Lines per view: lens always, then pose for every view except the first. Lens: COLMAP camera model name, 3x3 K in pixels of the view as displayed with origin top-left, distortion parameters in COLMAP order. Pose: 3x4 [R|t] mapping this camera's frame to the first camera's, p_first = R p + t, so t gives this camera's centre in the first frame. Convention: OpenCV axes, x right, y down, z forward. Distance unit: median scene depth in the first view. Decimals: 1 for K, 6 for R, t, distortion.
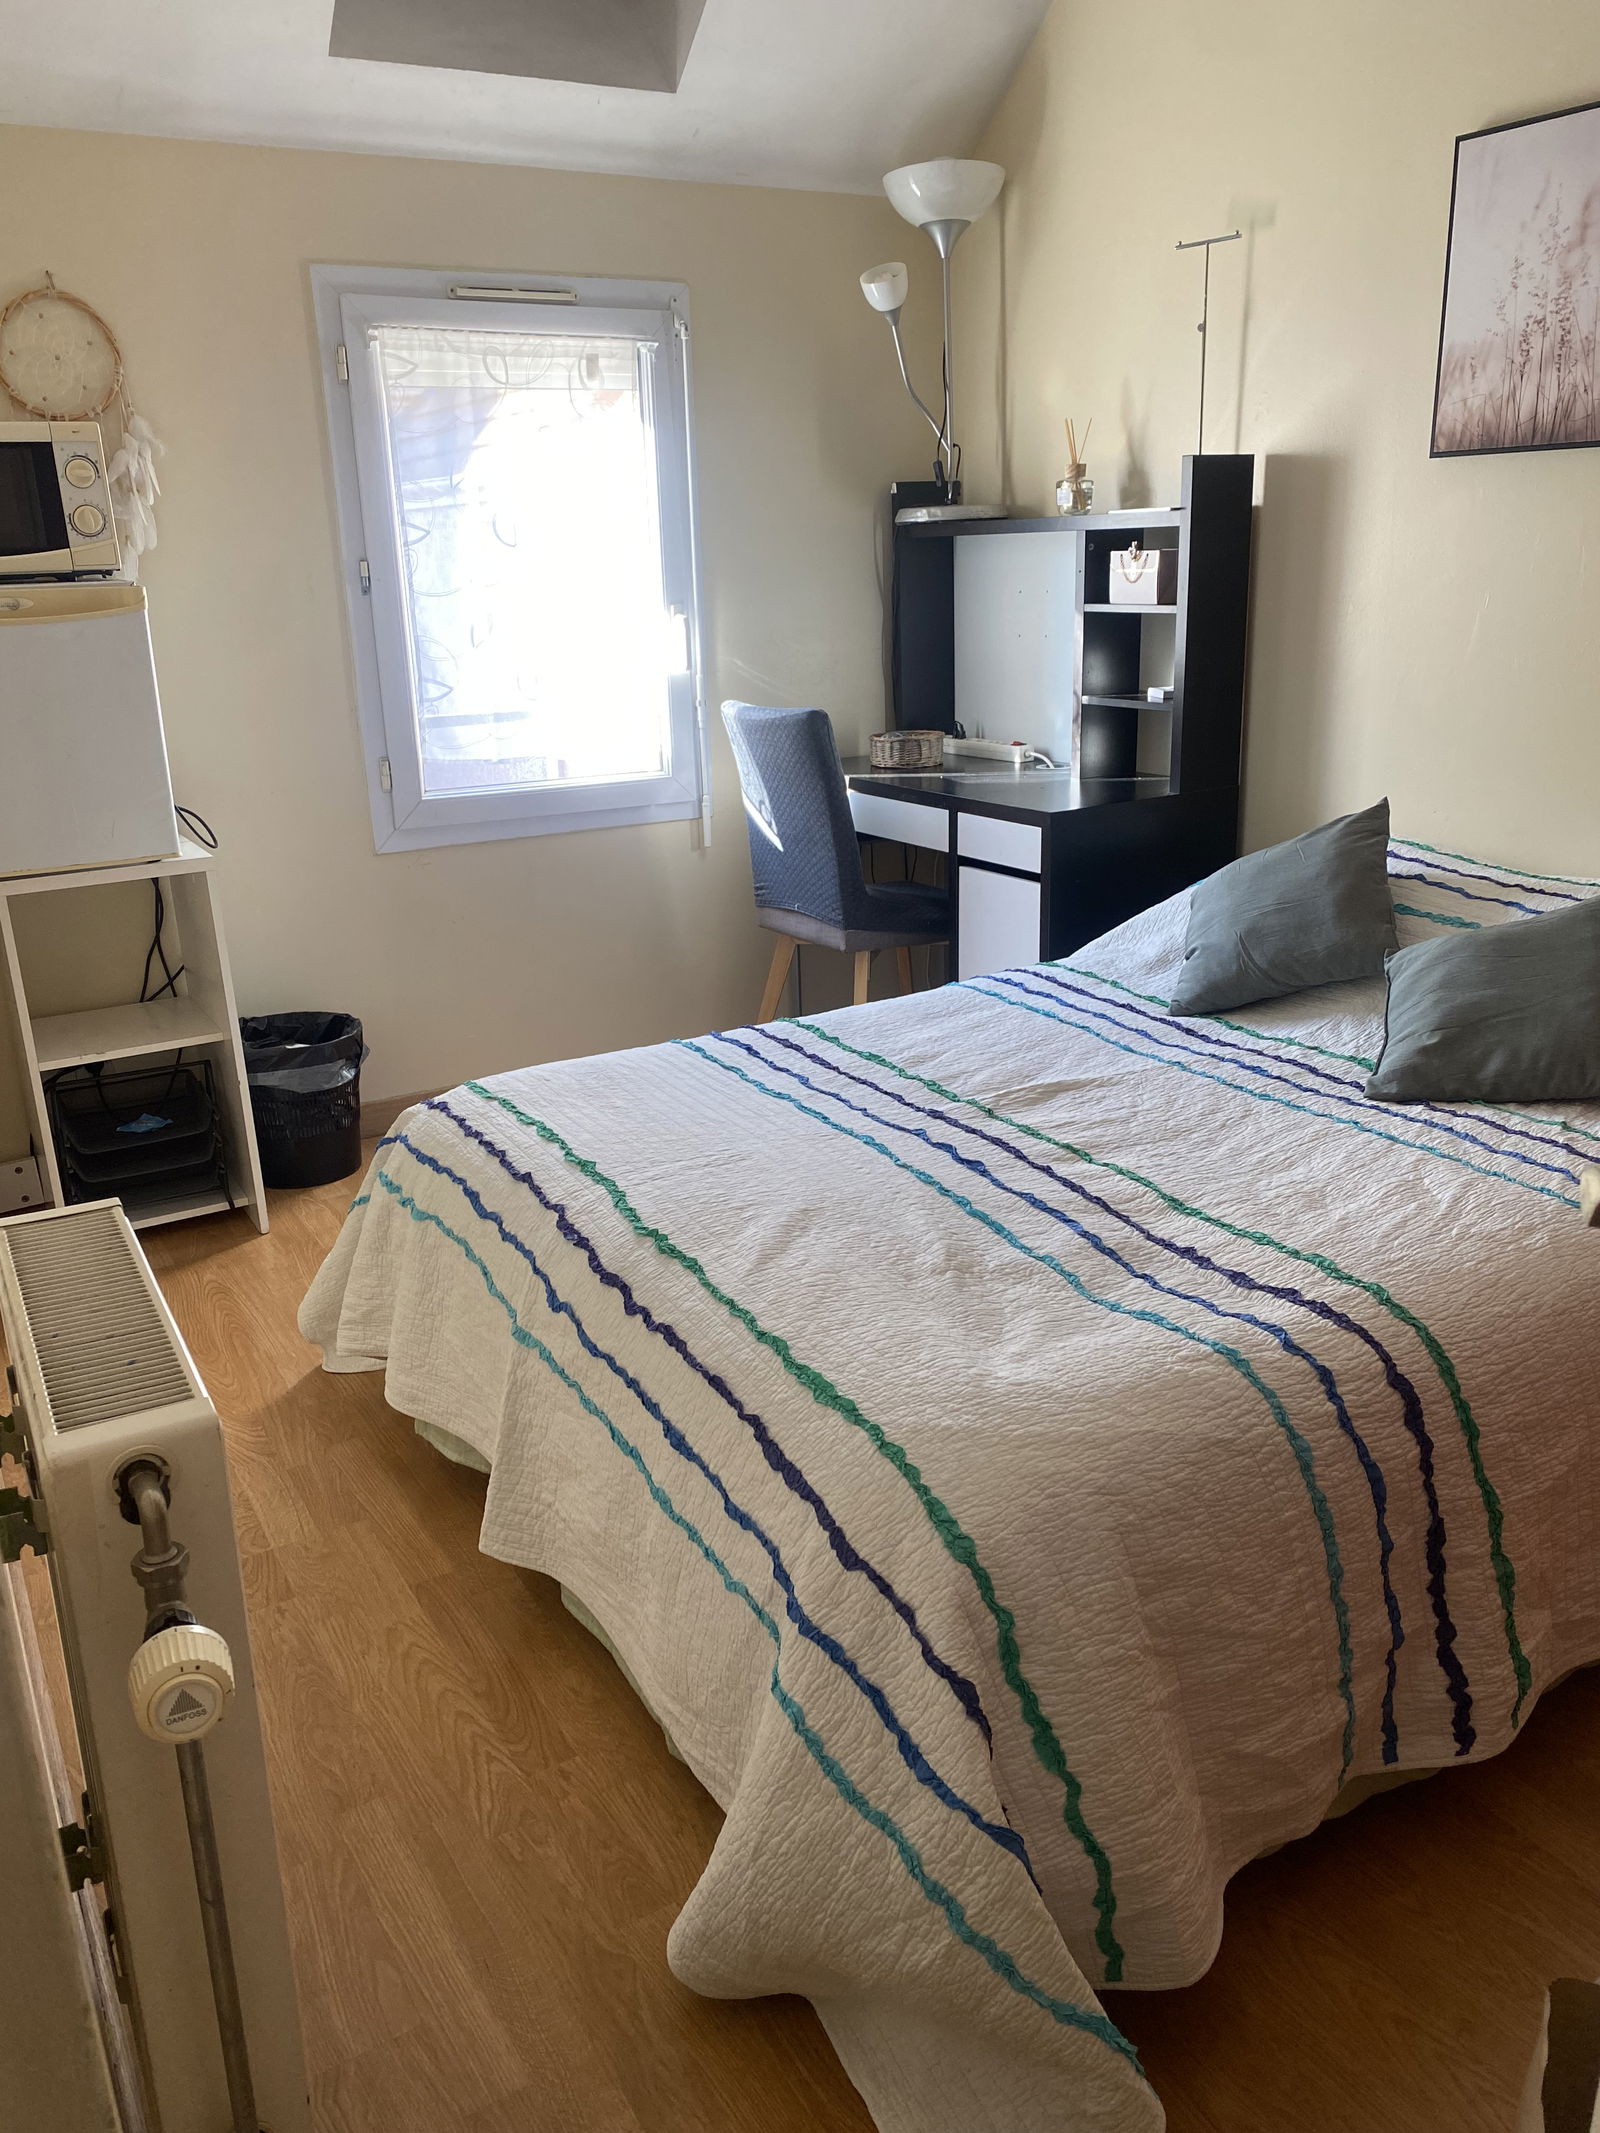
lens RADIAL K [[1610.9, 0, 784.5], [0, 1610.9, 1083.7], [0, 0, 1]] dist [0.045125, -0.011236]
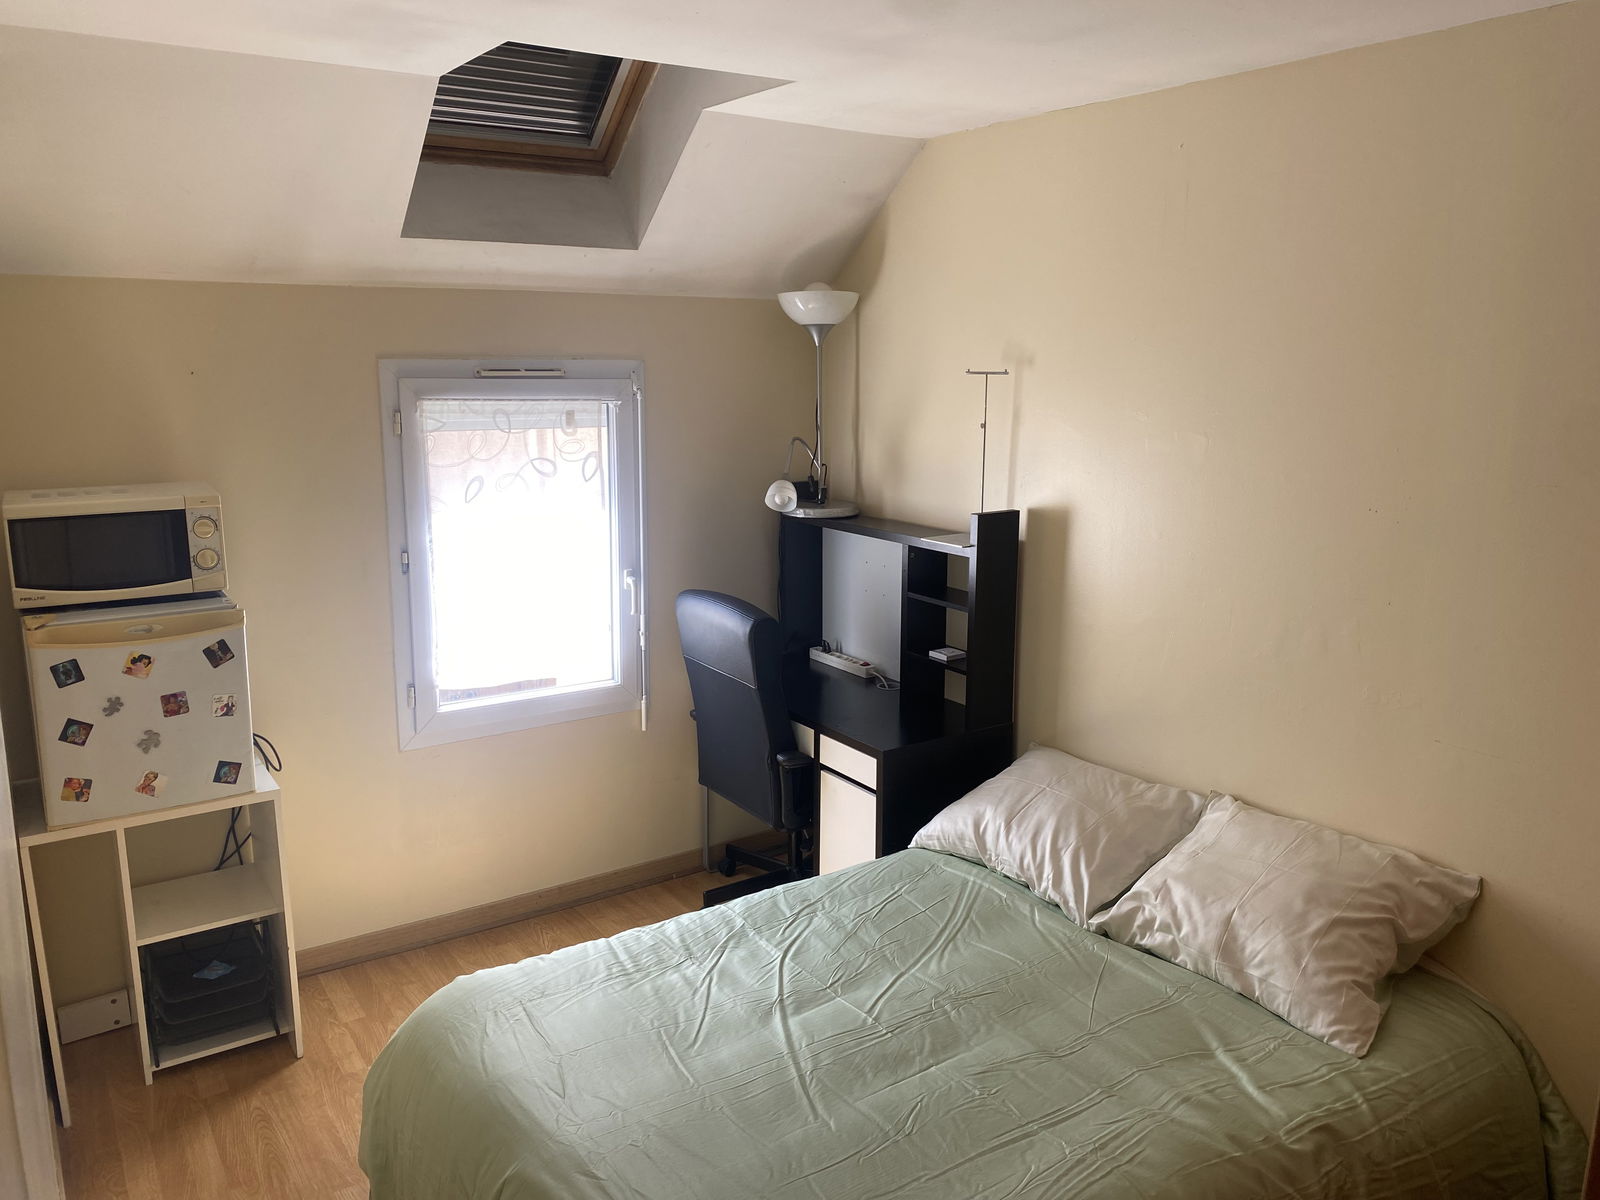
lens RADIAL K [[1208.3, 0, 801.5], [0, 1208.3, 596.2], [0, 0, 1]] dist [0.045125, -0.011236]
pose [[0.997054, 0.026005, 0.072155, 0.010920], [-0.018634, 0.994712, -0.101003, -0.190999], [-0.074400, 0.099361, 0.992266, -0.077875]]
